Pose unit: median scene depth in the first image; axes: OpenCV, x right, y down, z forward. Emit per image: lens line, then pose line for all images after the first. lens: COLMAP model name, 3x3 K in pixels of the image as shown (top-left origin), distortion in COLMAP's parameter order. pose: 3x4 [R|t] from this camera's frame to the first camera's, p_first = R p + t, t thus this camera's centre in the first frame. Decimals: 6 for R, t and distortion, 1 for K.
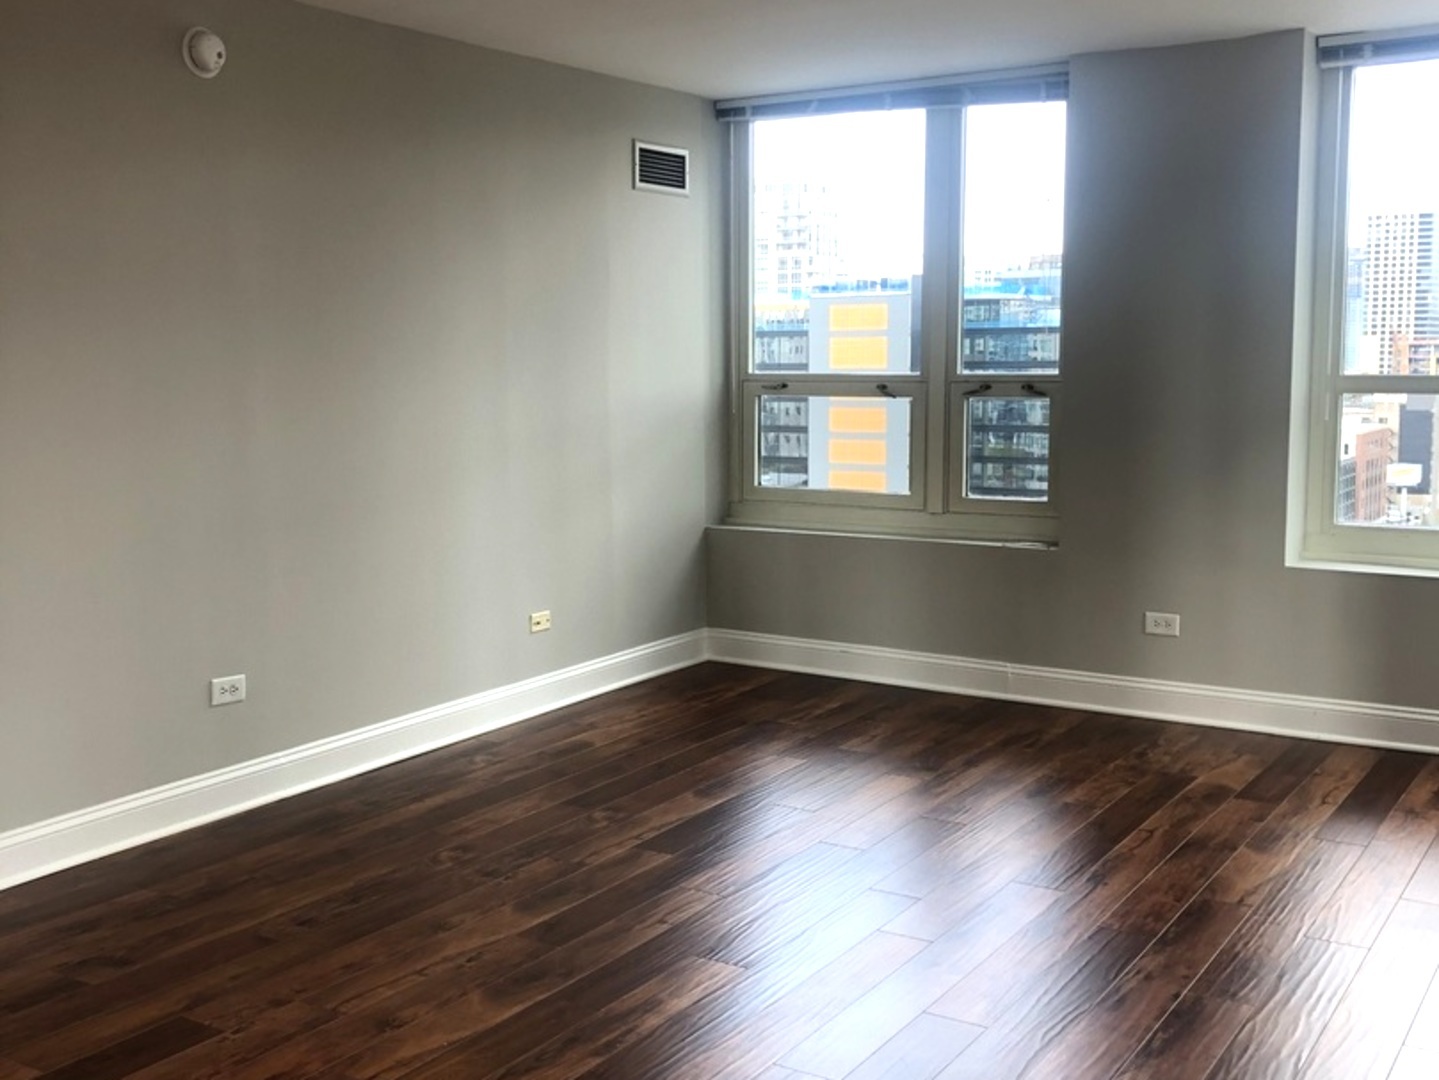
lens RADIAL K [[1571.6, 0, 719.5], [0, 1571.6, 540.0], [0, 0, 1]] dist [0.088646, -0.014122]
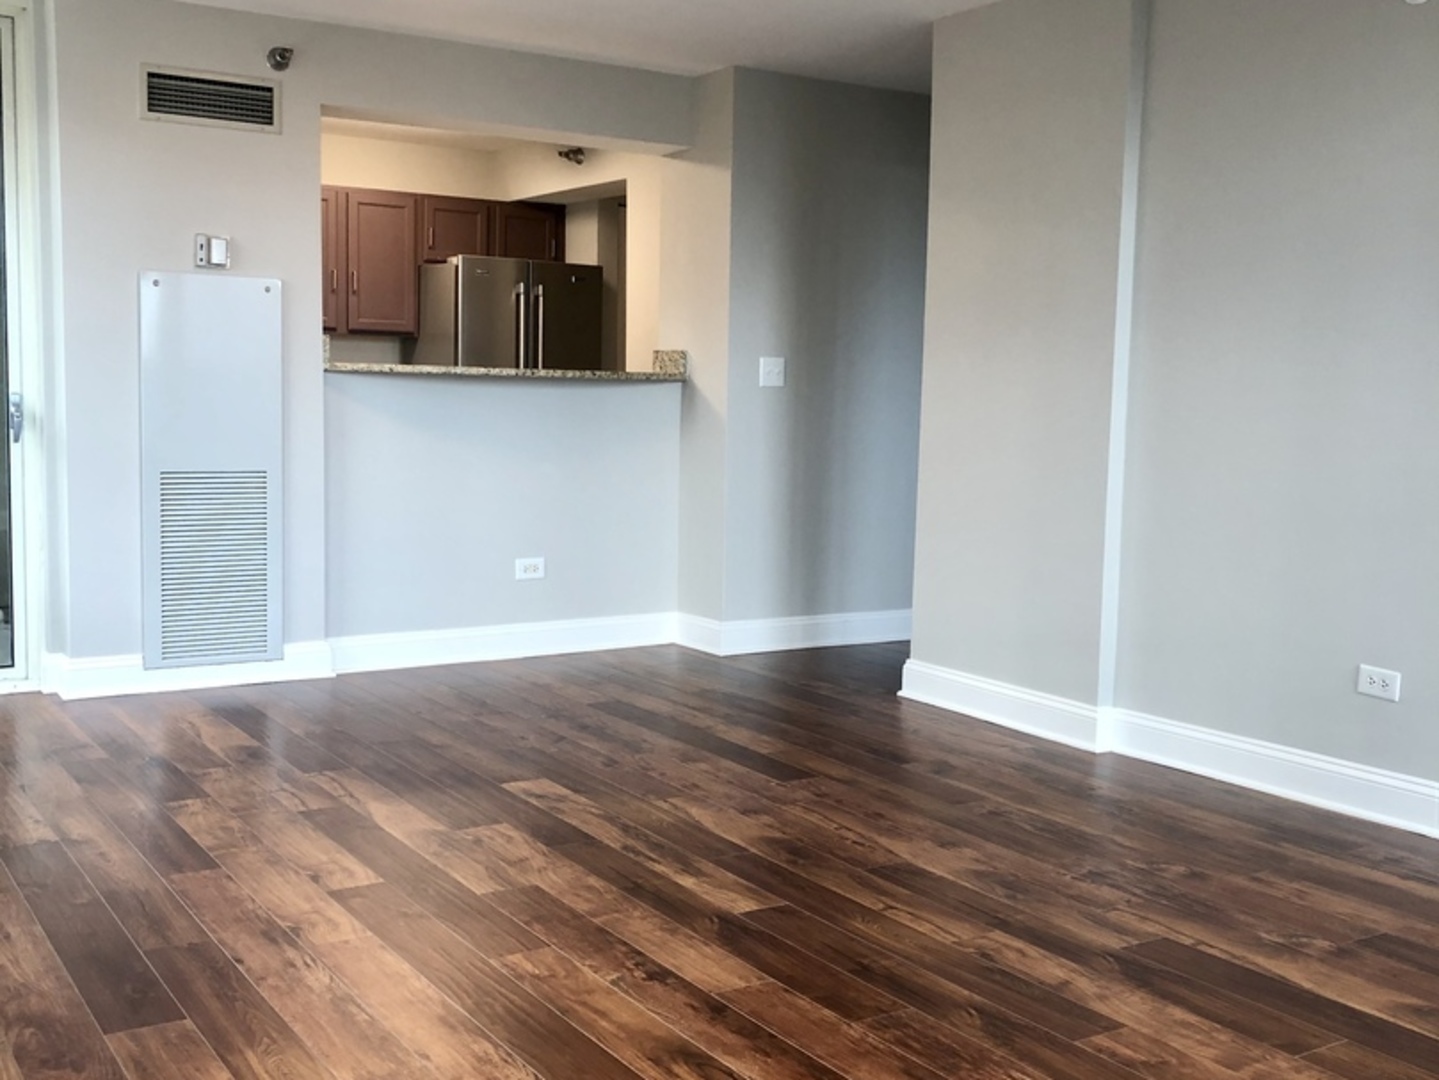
lens RADIAL K [[1571.6, 0, 719.5], [0, 1571.6, 540.0], [0, 0, 1]] dist [0.088646, -0.014122]
pose [[-0.434698, 0.081827, -0.896851, 0.783972], [-0.119962, 0.981728, 0.147715, -0.089171], [0.892551, 0.171799, -0.416939, 1.209610]]
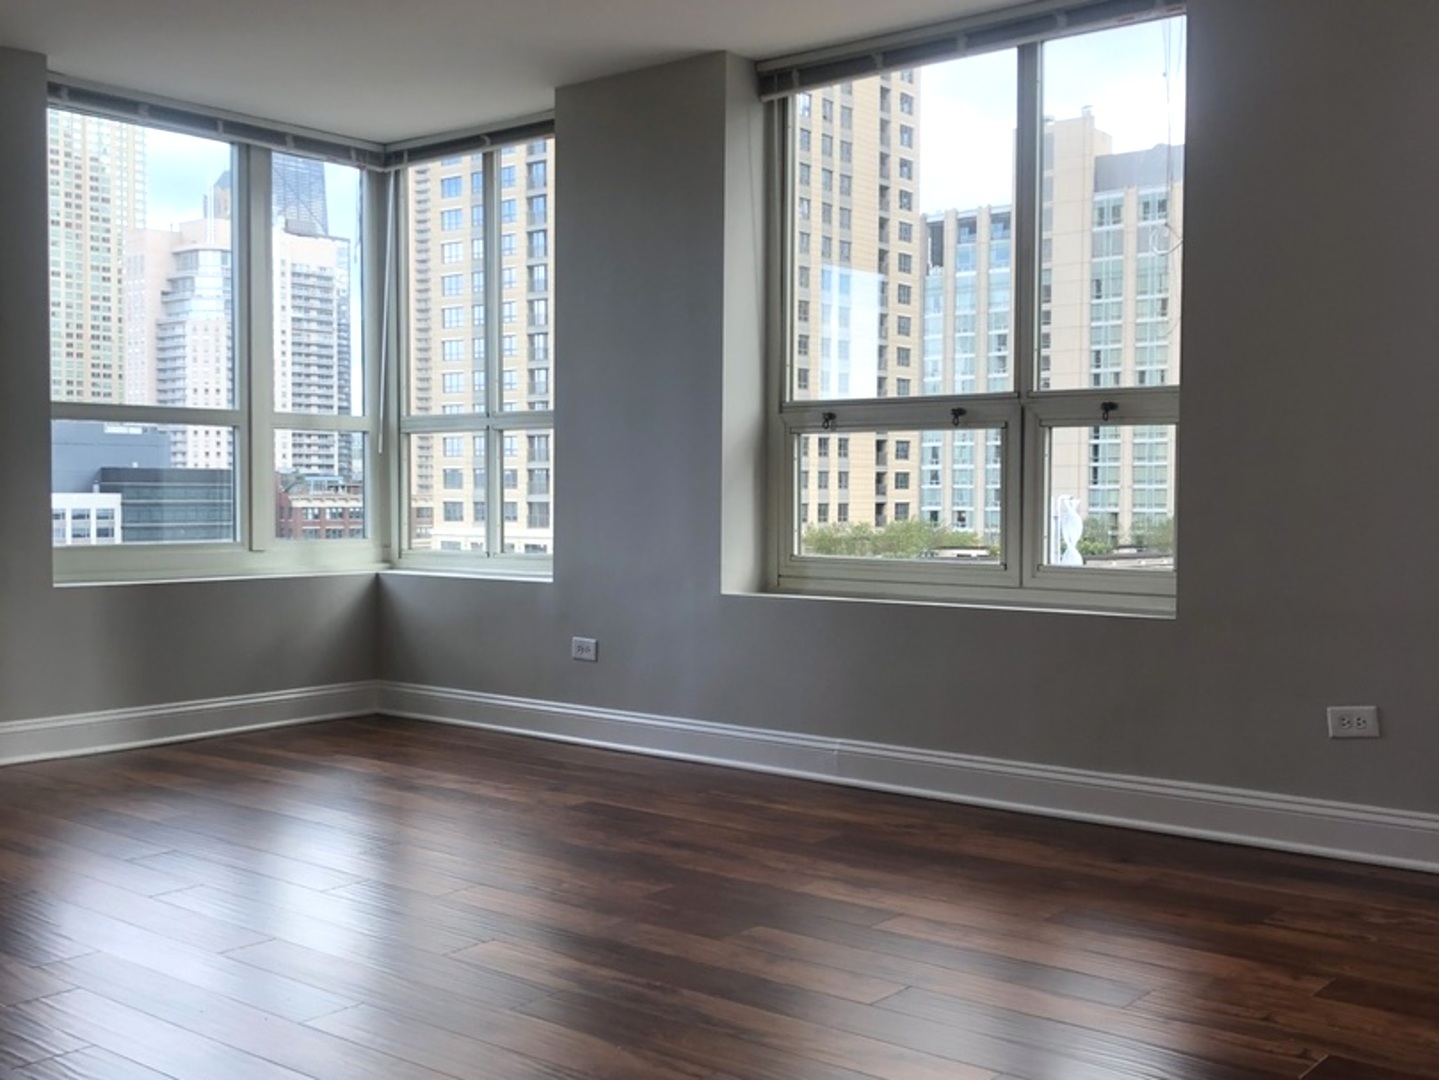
lens RADIAL K [[1571.6, 0, 719.5], [0, 1571.6, 540.0], [0, 0, 1]] dist [0.088646, -0.014122]
pose [[0.144278, -0.023095, 0.989268, -0.807214], [0.112093, 0.993674, 0.006850, 0.033097], [-0.983168, 0.109902, 0.145954, 0.621584]]
